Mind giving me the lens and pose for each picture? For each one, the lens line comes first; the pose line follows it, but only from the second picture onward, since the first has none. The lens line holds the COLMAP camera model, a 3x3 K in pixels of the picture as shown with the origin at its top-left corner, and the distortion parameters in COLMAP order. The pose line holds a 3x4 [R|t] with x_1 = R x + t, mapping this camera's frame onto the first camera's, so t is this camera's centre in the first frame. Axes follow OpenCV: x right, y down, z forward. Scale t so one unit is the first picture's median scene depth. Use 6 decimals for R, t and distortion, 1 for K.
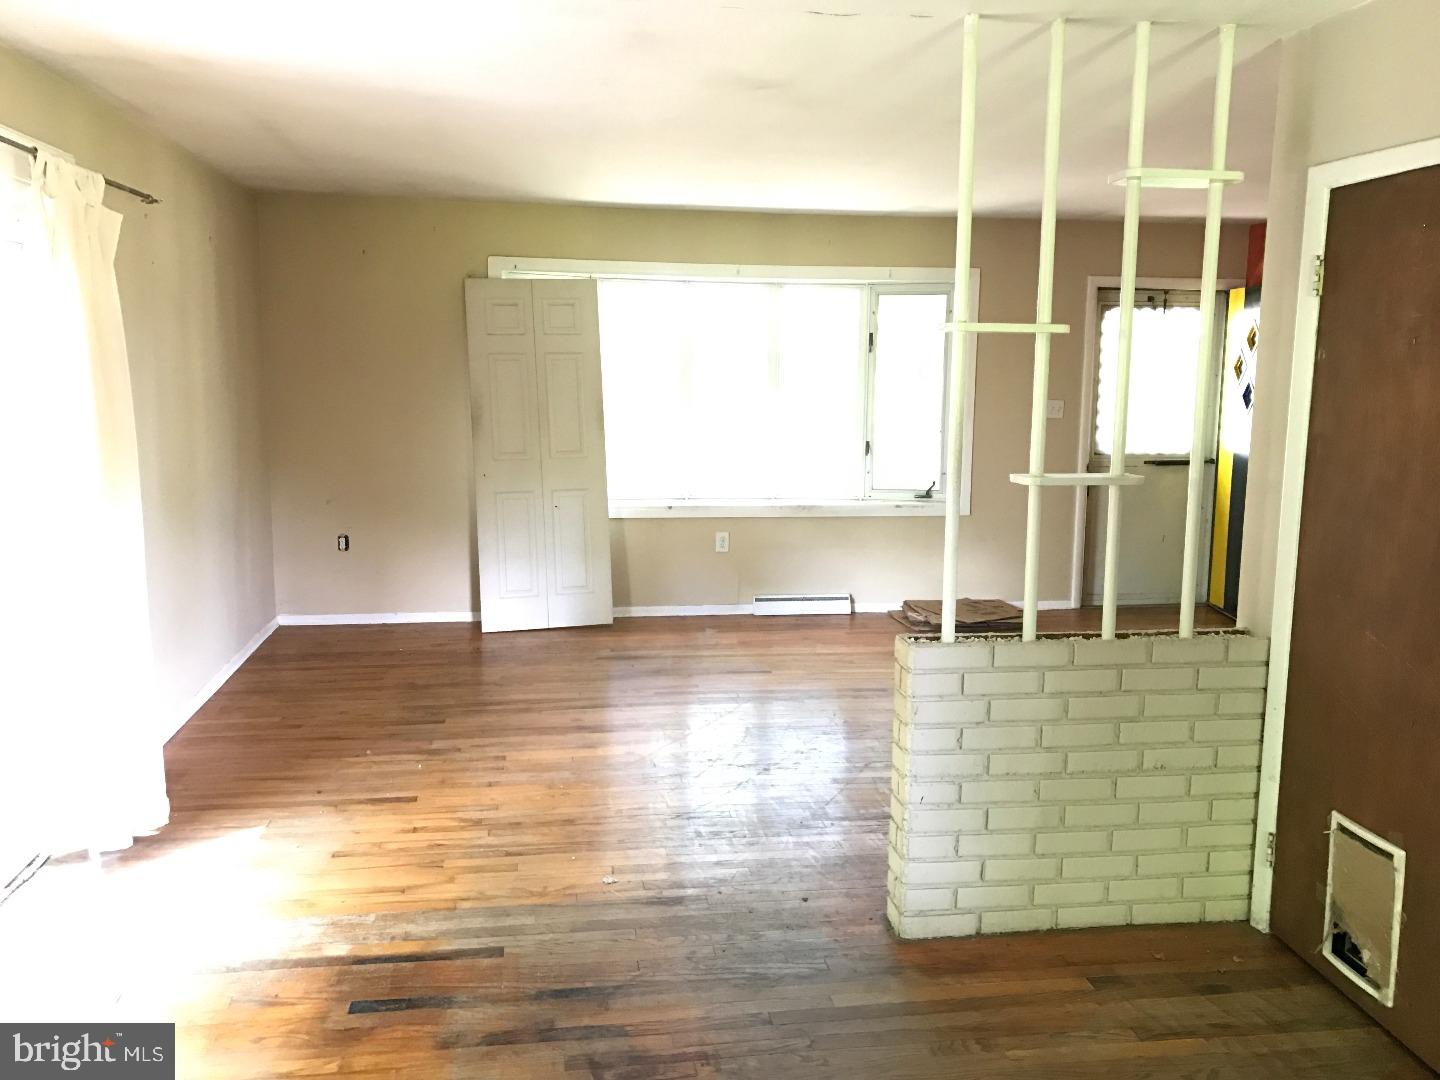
lens RADIAL K [[1206.9, 0, 722.4], [0, 1206.9, 536.9], [0, 0, 1]] dist [0.054992, -0.008964]
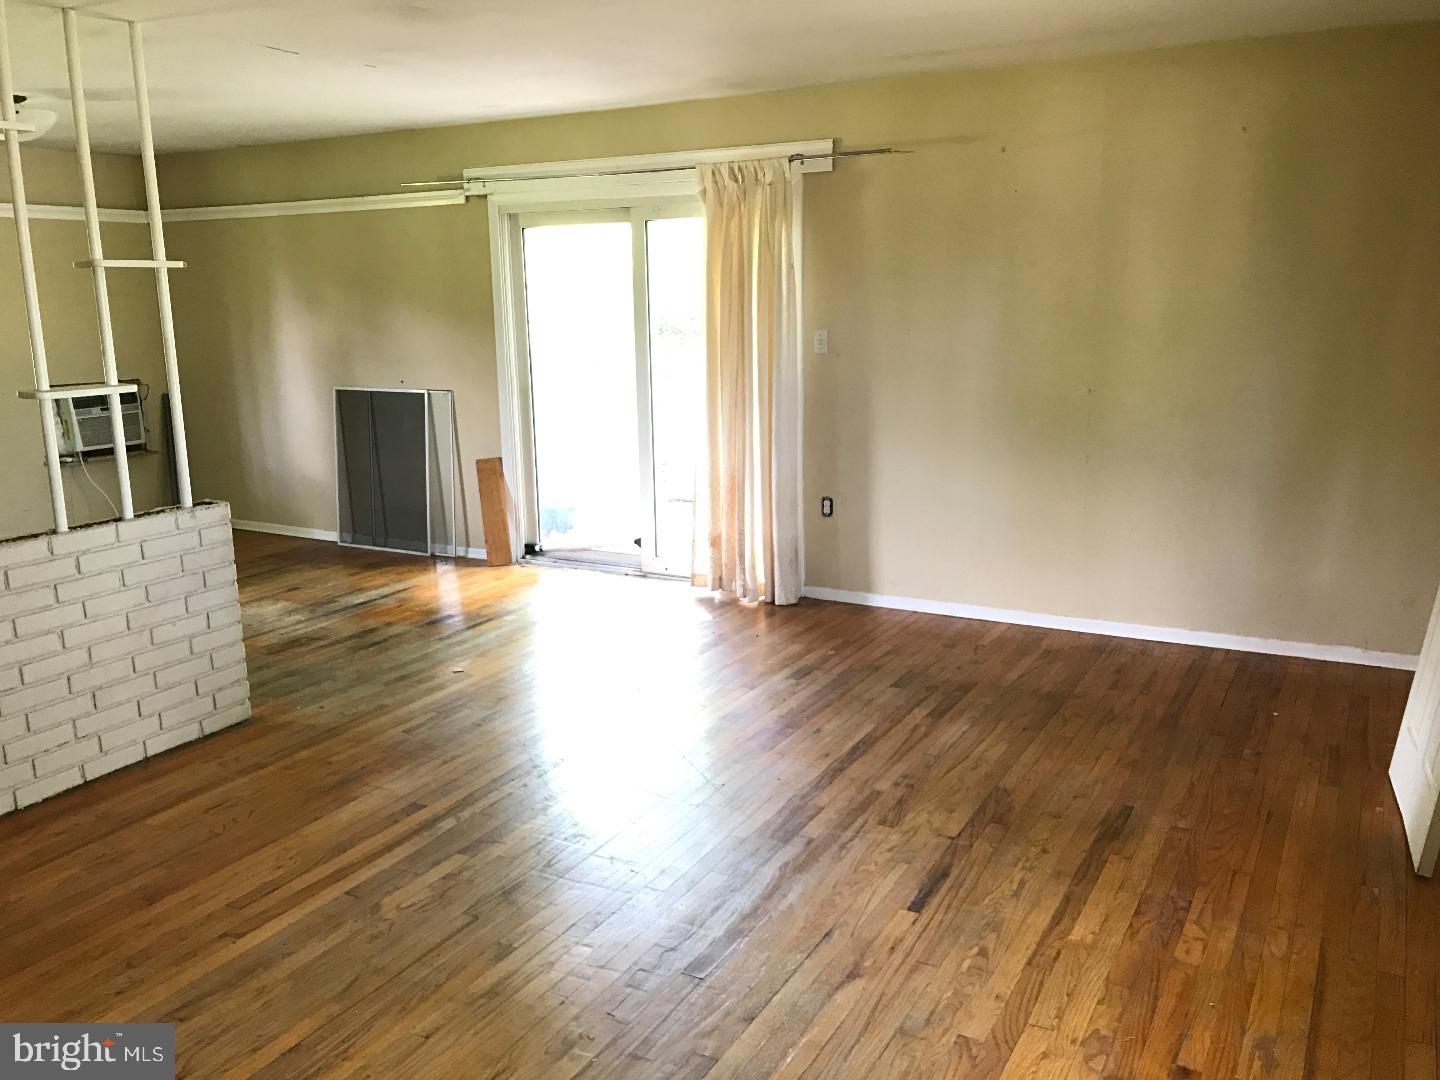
lens RADIAL K [[1206.9, 0, 722.4], [0, 1206.9, 536.9], [0, 0, 1]] dist [0.054992, -0.008964]
pose [[-0.617752, 0.167676, -0.768289, 0.383719], [-0.096727, 0.953381, 0.285846, -0.147095], [0.780402, 0.250896, -0.572734, 0.998756]]
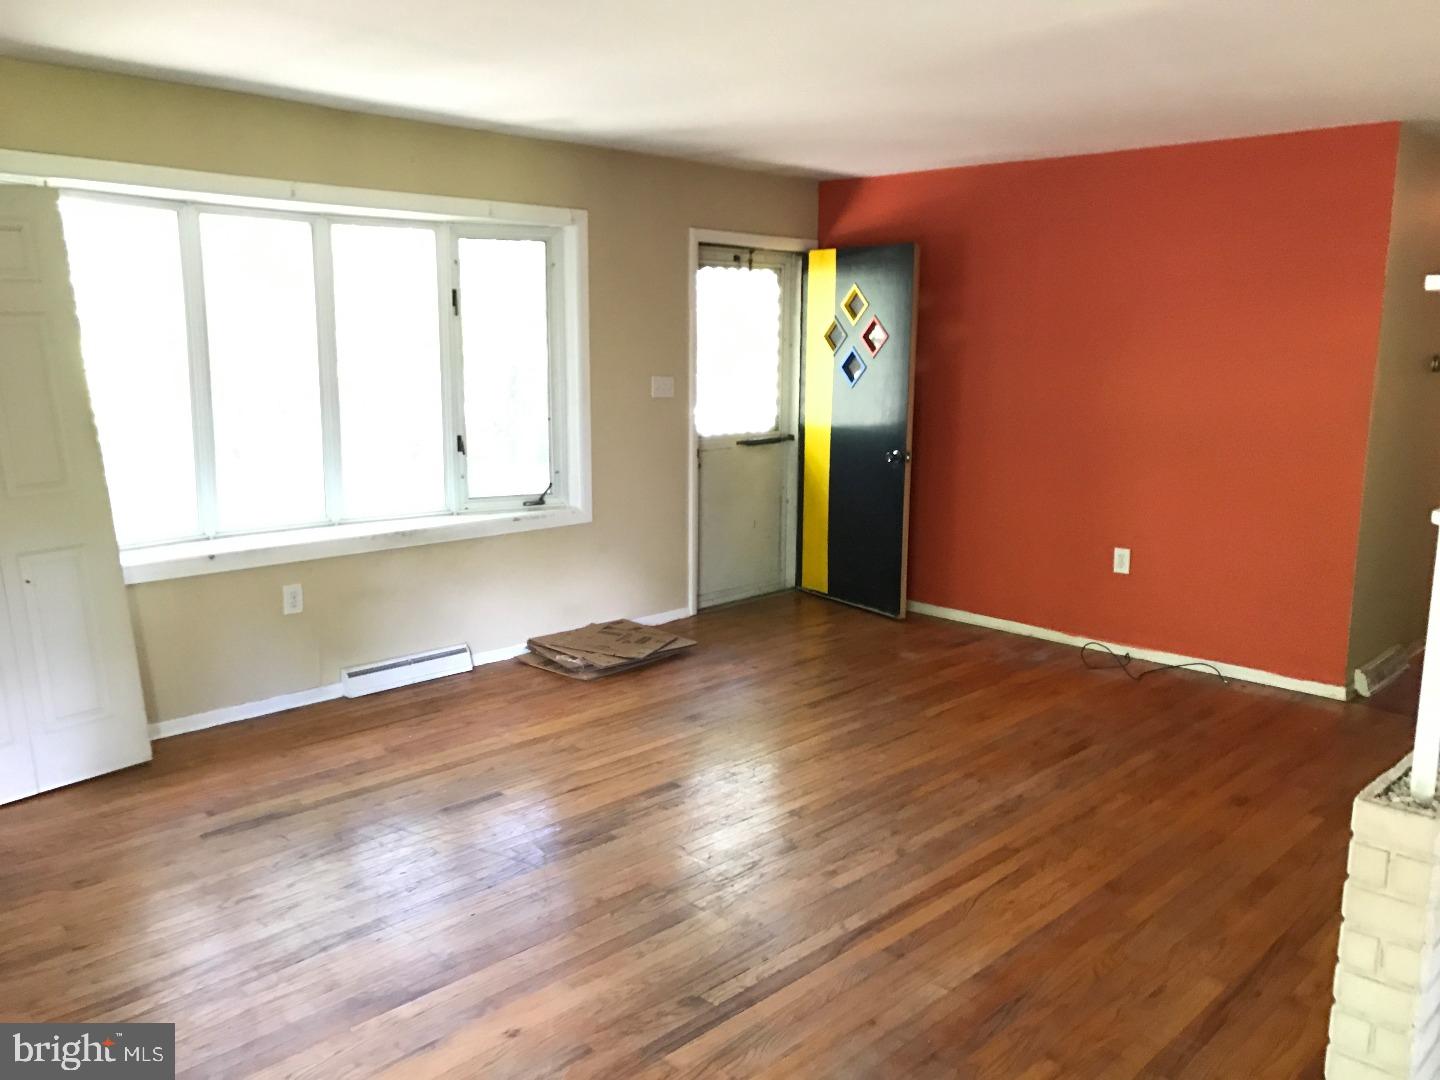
lens RADIAL K [[1206.9, 0, 722.4], [0, 1206.9, 536.9], [0, 0, 1]] dist [0.054992, -0.008964]
pose [[0.791560, -0.106364, 0.601764, -0.214858], [0.080322, 0.994302, 0.070091, -0.058234], [-0.605790, -0.007147, 0.795593, 0.315065]]
